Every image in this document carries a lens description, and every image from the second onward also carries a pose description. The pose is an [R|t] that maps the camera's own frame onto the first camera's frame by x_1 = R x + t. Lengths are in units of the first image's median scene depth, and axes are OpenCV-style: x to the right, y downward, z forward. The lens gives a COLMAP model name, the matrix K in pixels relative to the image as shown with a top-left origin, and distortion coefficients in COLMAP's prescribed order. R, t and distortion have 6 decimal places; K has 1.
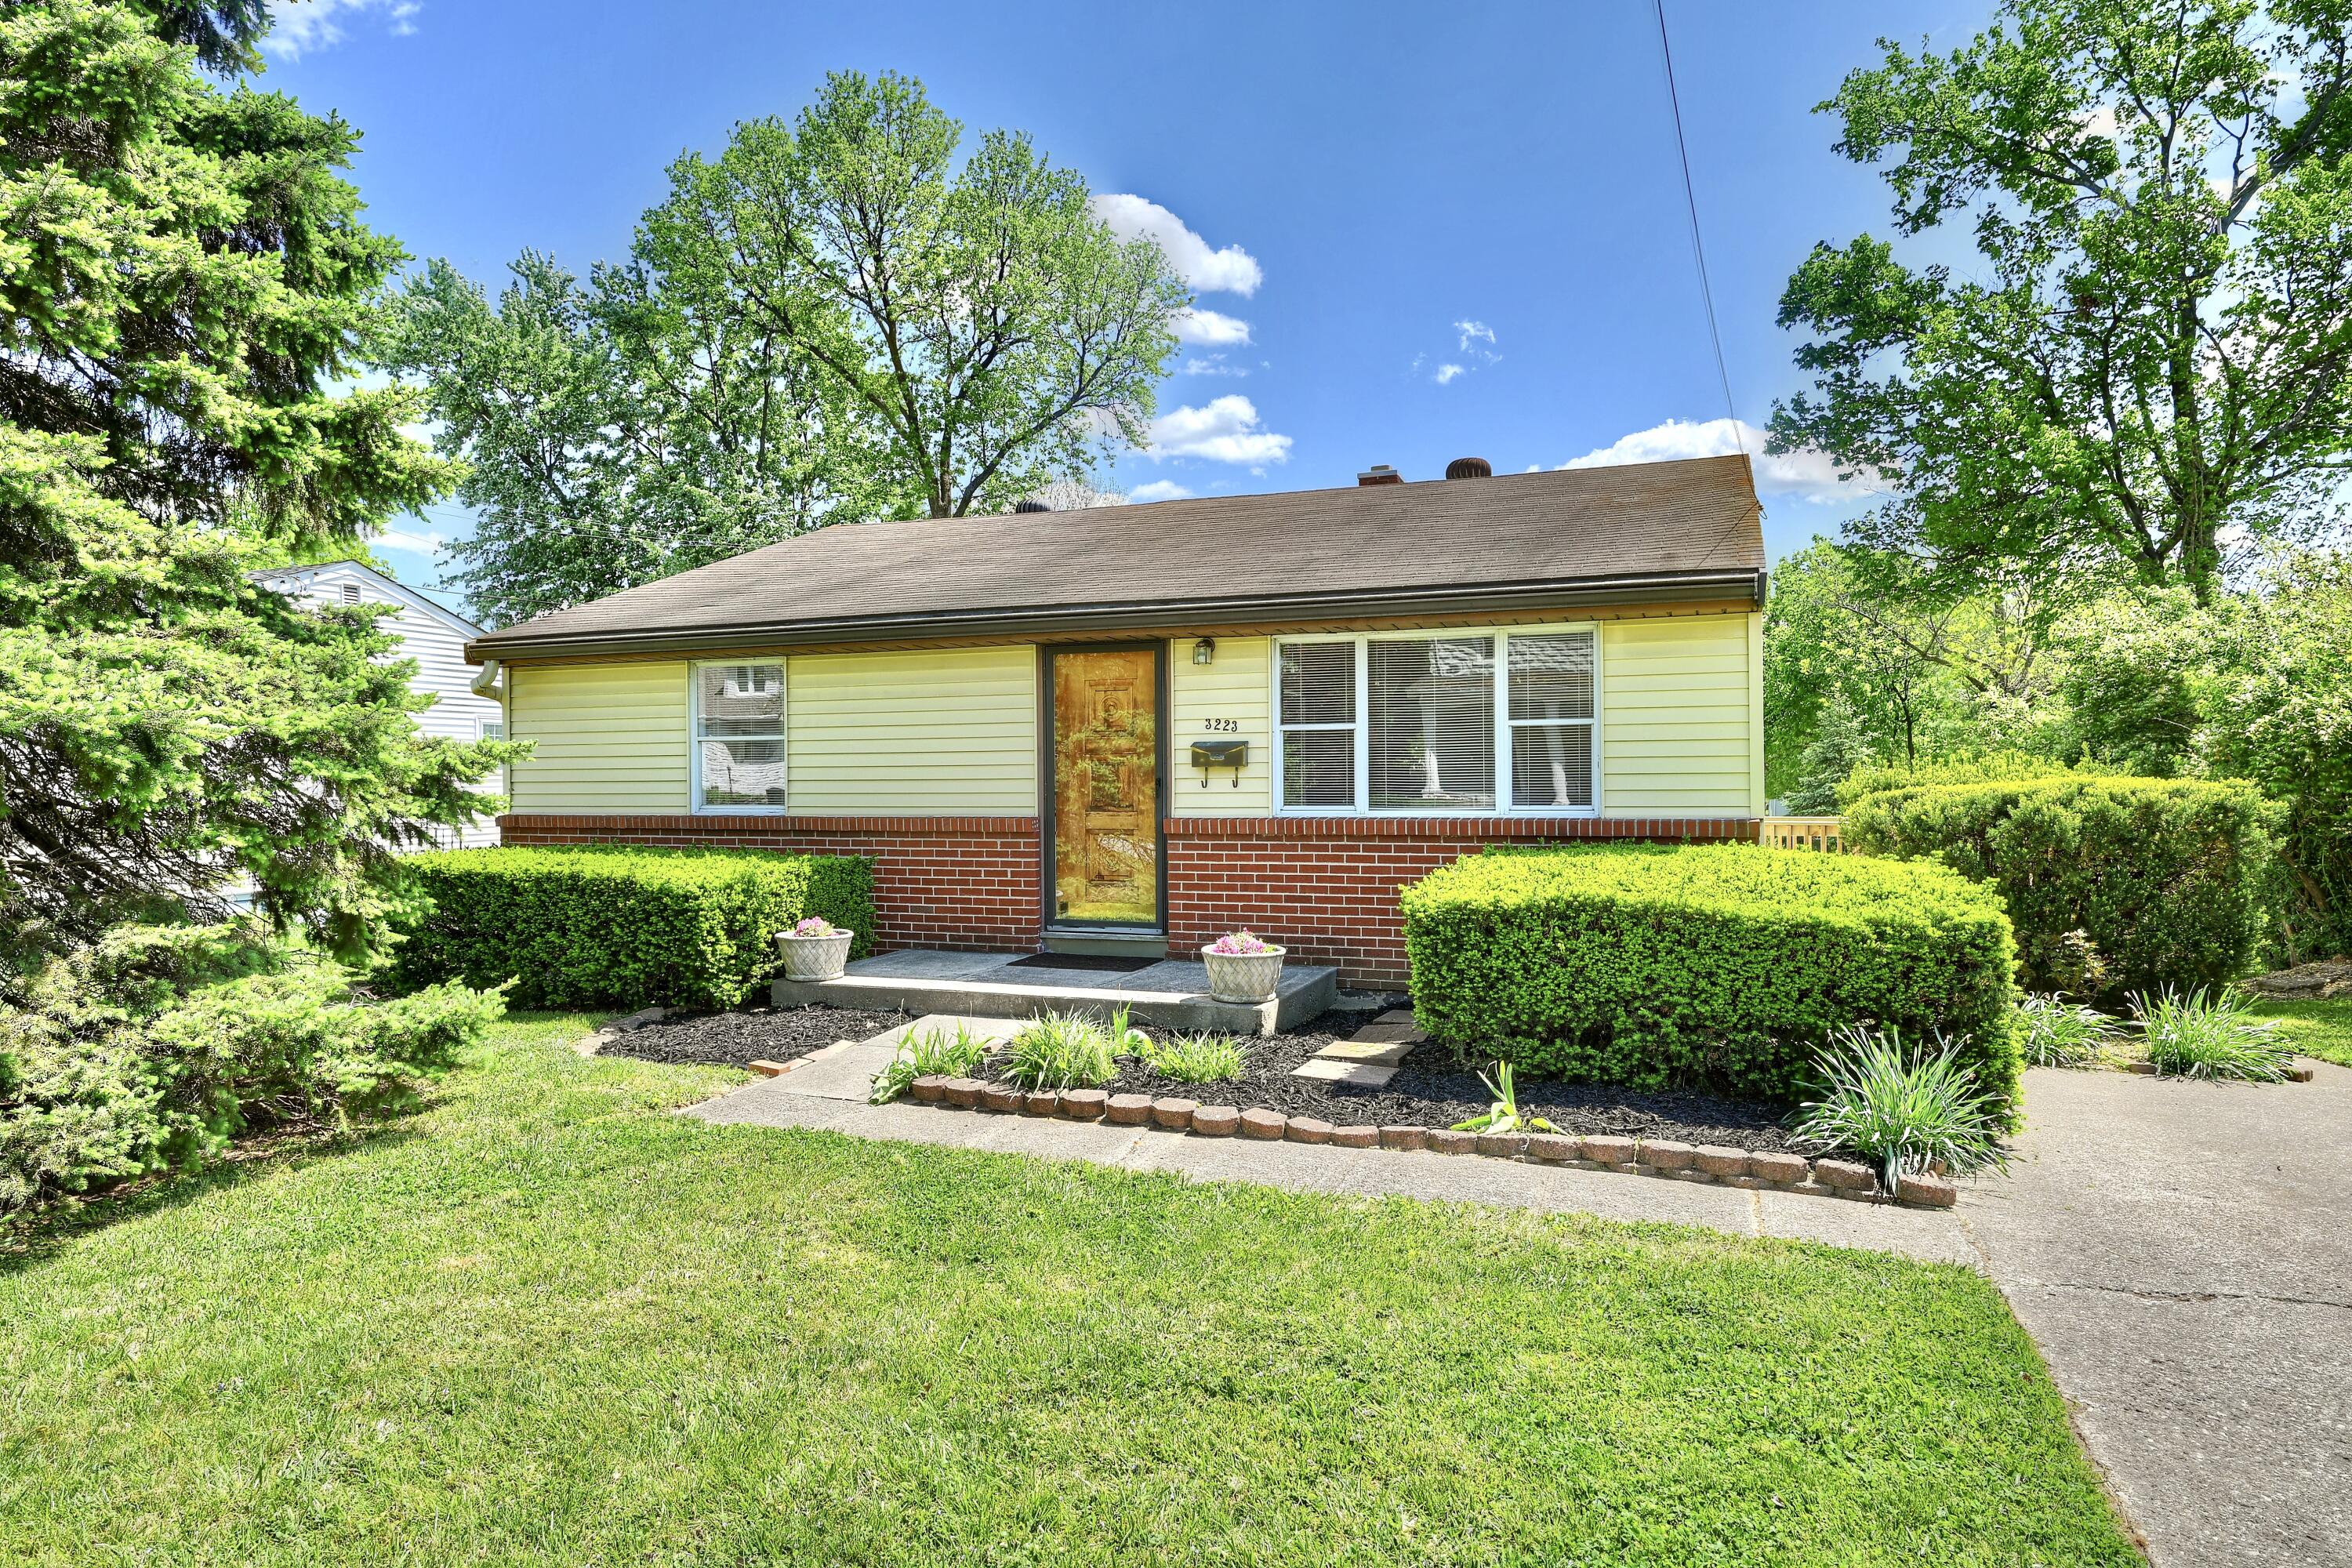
lens RADIAL K [[1404.9, 0, 1135.0], [0, 1404.9, 768.6], [0, 0, 1]] dist [0.018539, -0.034352]
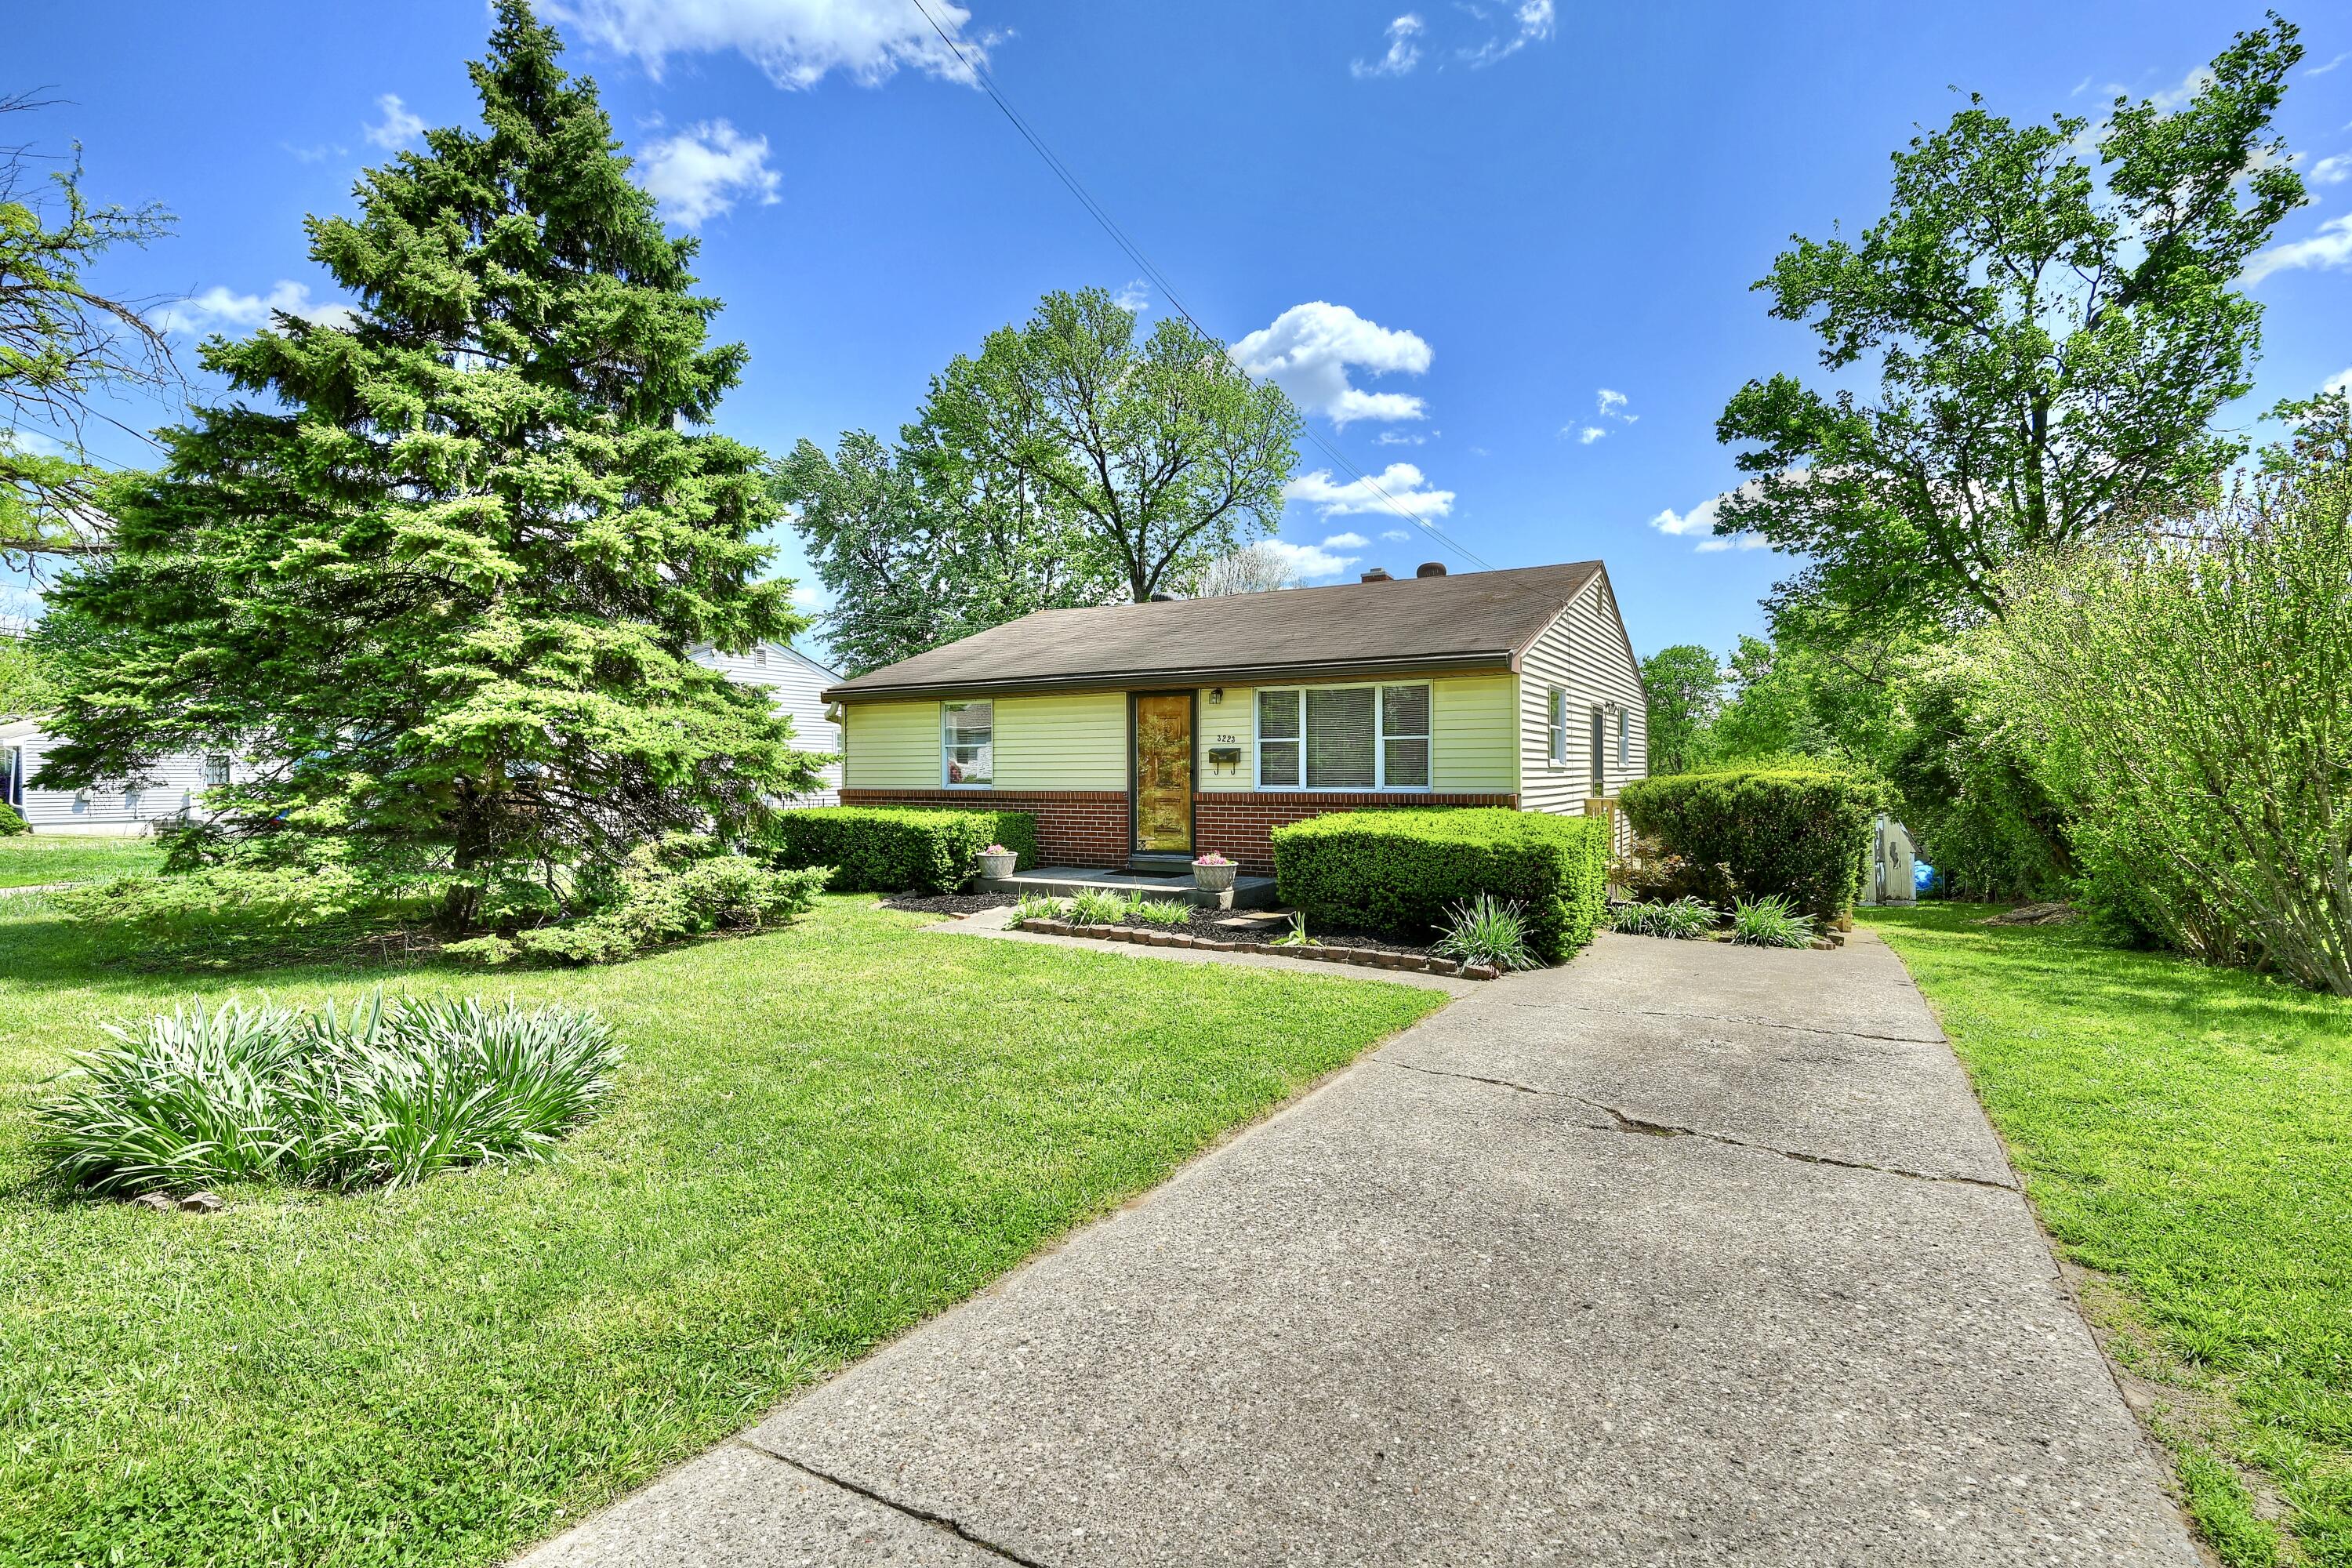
lens RADIAL K [[1115.2, 0, 1176.0], [0, 1115.2, 784.0], [0, 0, 1]] dist [0.001434, 0.000251]
pose [[0.988896, 0.004727, -0.148535, 0.204401], [-0.001527, 0.999764, 0.021651, -0.004972], [0.148603, -0.021184, 0.988670, -0.375402]]
